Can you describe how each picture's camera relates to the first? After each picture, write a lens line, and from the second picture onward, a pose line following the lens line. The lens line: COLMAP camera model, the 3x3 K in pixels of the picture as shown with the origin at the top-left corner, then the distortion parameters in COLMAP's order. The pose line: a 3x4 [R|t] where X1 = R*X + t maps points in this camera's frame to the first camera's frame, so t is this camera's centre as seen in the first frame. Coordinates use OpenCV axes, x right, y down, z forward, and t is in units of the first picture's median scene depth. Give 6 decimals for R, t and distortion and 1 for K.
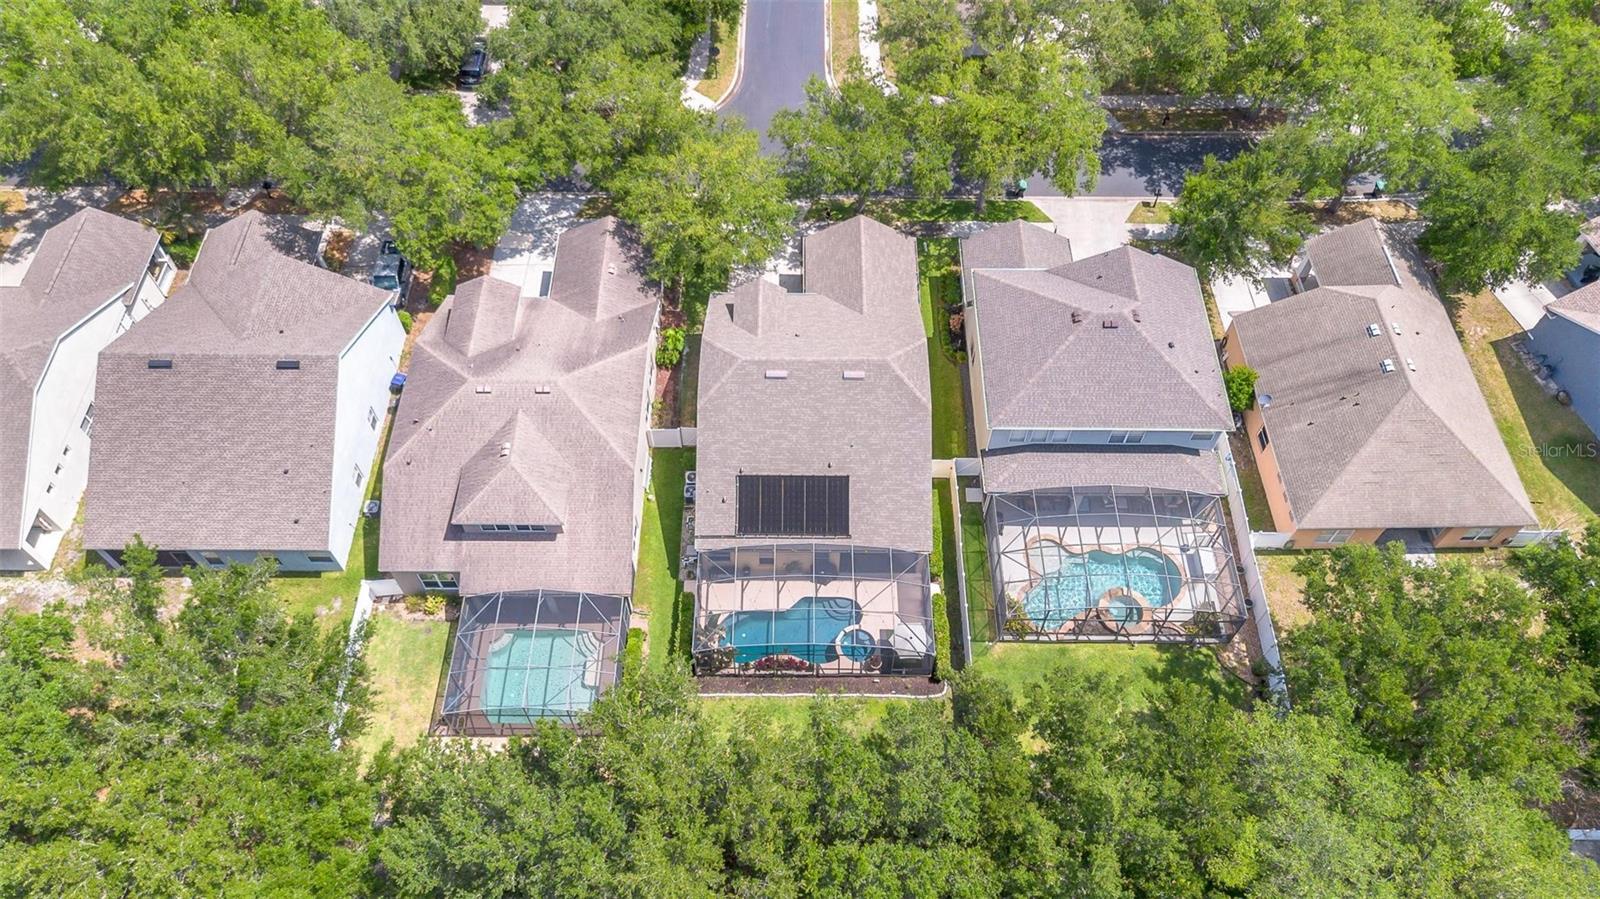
lens RADIAL K [[1113.9, 0, 800.0], [0, 1113.9, 449.5], [0, 0, 1]] dist [0.098732, -0.102759]
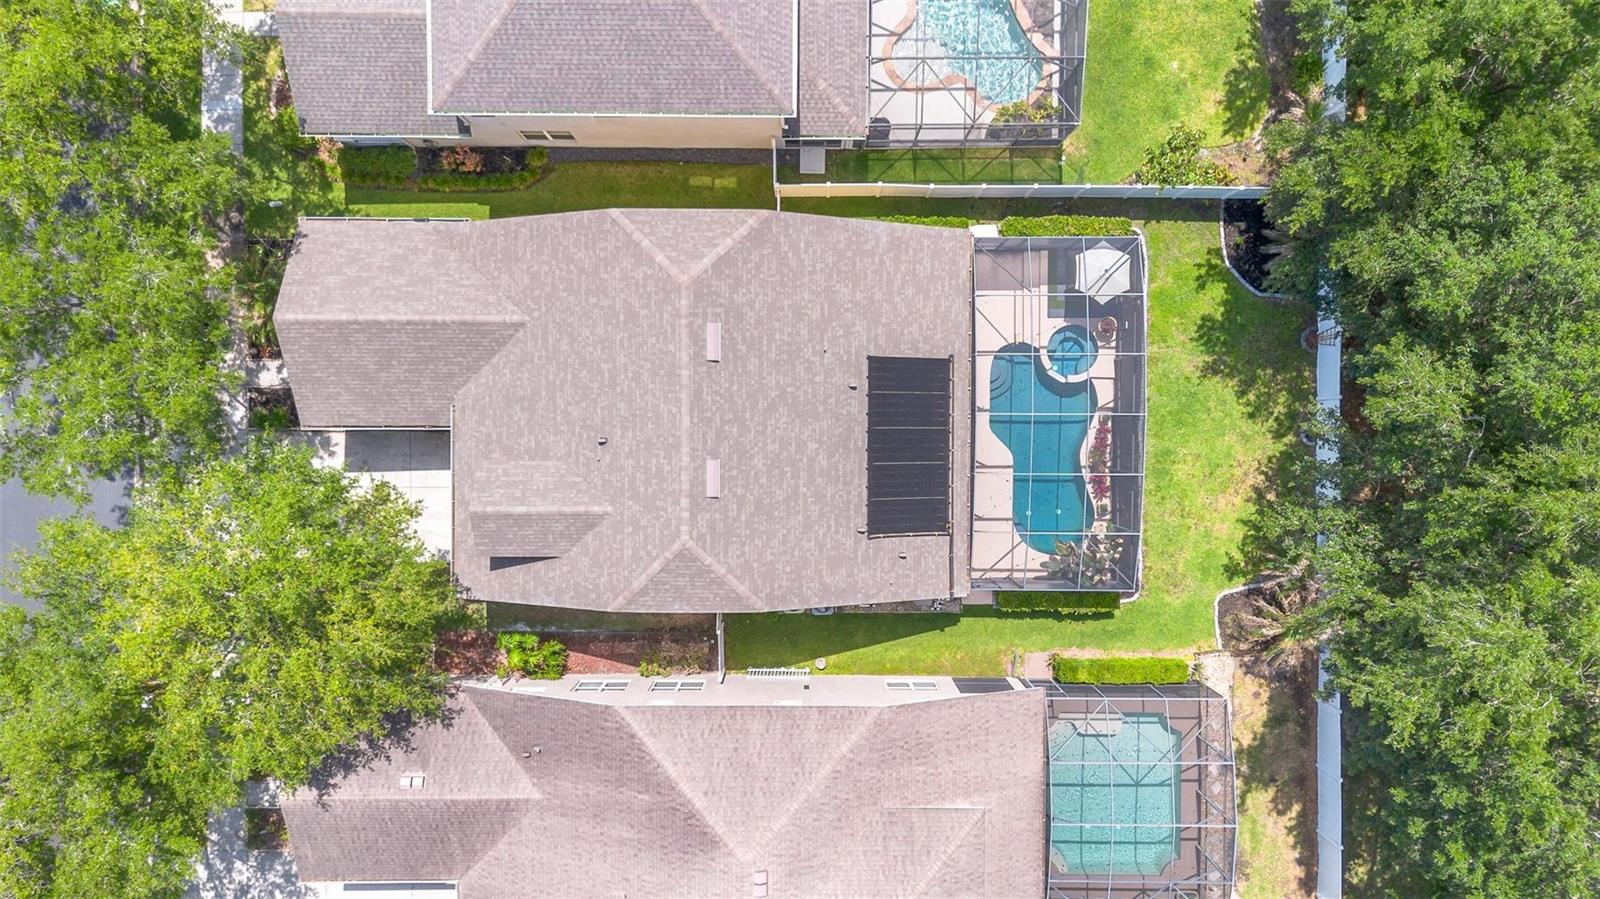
lens RADIAL K [[1135.0, 0, 800.0], [0, 1135.0, 449.5], [0, 0, 1]] dist [0.024110, 0.000122]
pose [[-0.002705, -0.999690, -0.024745, 0.007530], [0.830766, -0.016020, 0.556392, -0.336836], [-0.556616, -0.019052, 0.830552, 0.472723]]
